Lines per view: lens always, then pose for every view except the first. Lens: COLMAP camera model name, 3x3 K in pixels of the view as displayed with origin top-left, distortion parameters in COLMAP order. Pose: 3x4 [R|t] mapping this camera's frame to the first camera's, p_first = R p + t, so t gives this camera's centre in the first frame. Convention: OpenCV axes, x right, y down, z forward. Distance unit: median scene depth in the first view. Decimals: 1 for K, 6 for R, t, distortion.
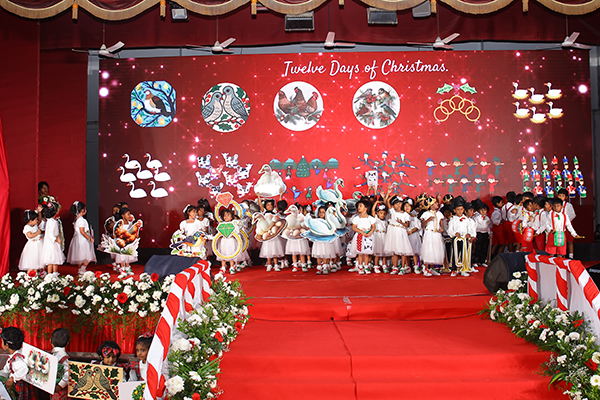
lens RADIAL K [[662.7, 0, 300.0], [0, 662.7, 200.0], [0, 0, 1]] dist [-0.129972, 0.049433]
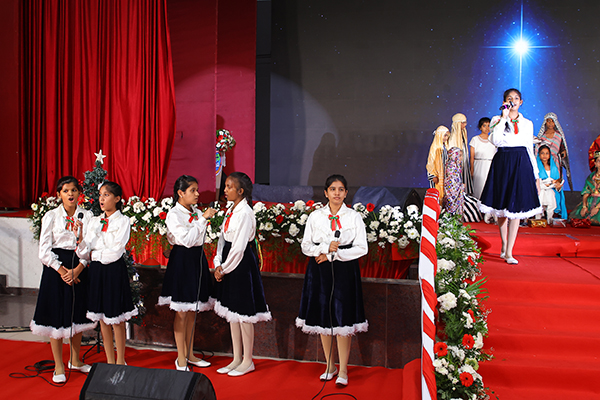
lens RADIAL K [[722.4, 0, 300.0], [0, 722.4, 200.0], [0, 0, 1]] dist [-0.084126, 0.014071]
pose [[0.986631, 0.028618, -0.160438, -0.154491], [-0.017606, 0.997417, 0.069644, 0.033849], [0.162017, -0.065888, 0.984586, -0.077510]]
